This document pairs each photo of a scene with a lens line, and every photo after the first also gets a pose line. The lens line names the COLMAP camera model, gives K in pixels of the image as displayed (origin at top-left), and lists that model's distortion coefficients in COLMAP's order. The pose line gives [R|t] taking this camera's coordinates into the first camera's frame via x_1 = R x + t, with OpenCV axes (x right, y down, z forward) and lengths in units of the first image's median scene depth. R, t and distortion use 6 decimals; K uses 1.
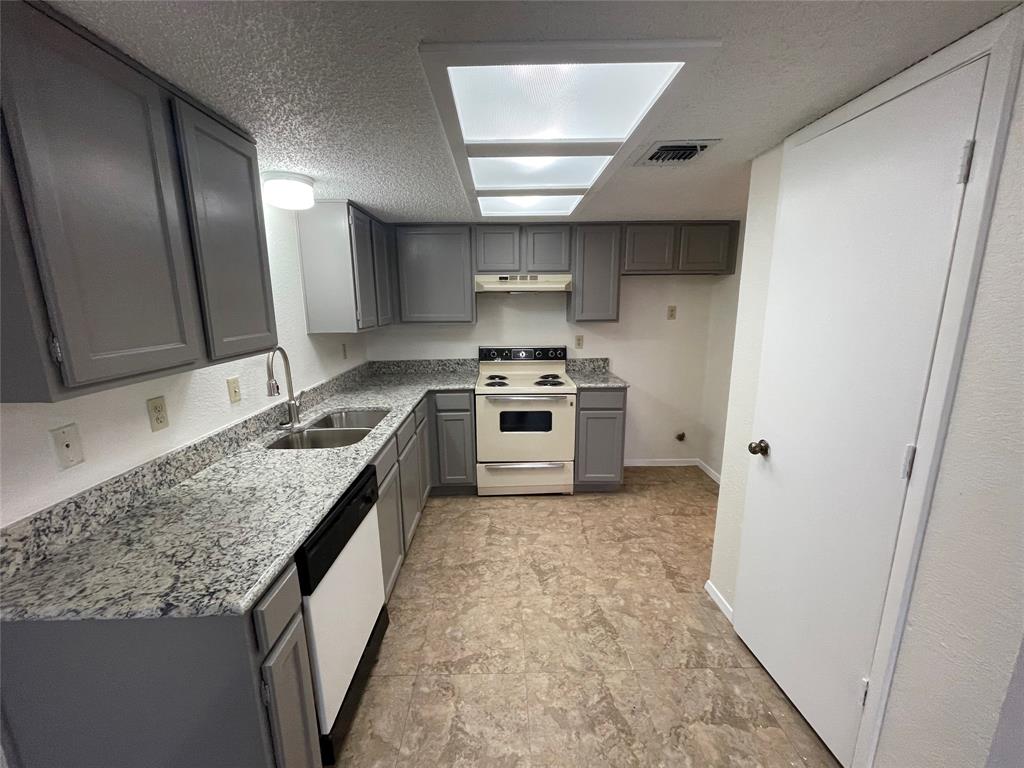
lens RADIAL K [[411.0, 0, 510.6], [0, 411.0, 380.0], [0, 0, 1]] dist [-0.000602, -0.000208]
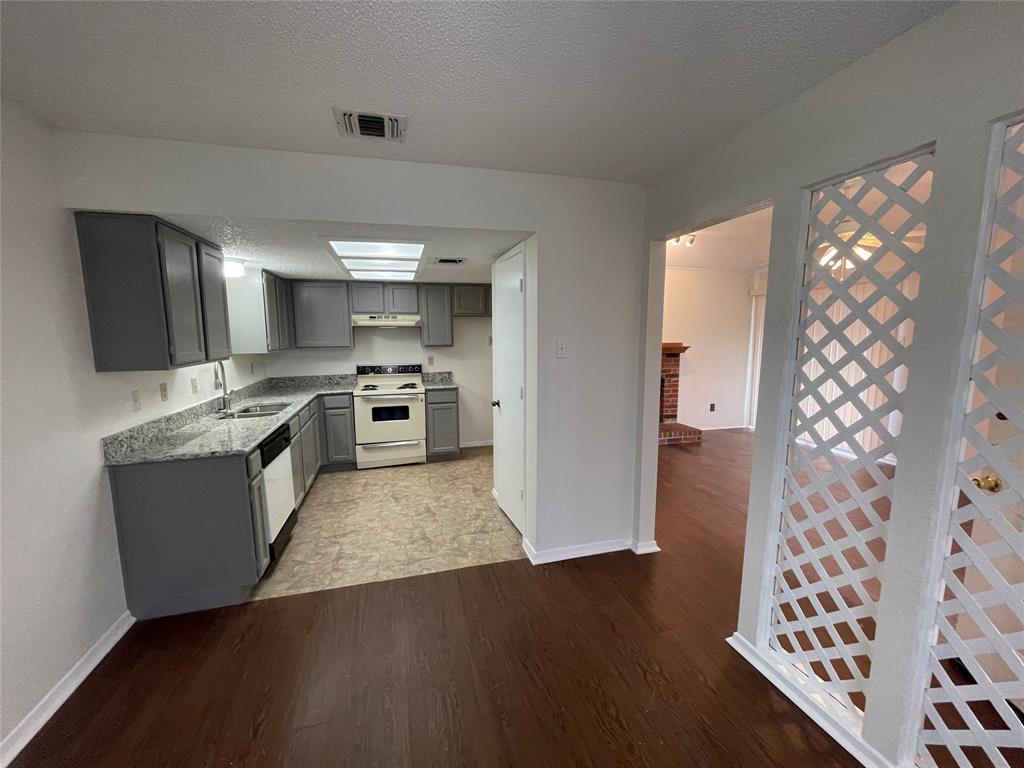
lens RADIAL K [[411.0, 0, 510.6], [0, 411.0, 380.0], [0, 0, 1]] dist [-0.000602, -0.000208]
pose [[0.967246, -0.028777, 0.252203, 0.085707], [0.047928, 0.996387, -0.070119, 0.105762], [-0.249274, 0.079910, 0.965130, -0.540604]]
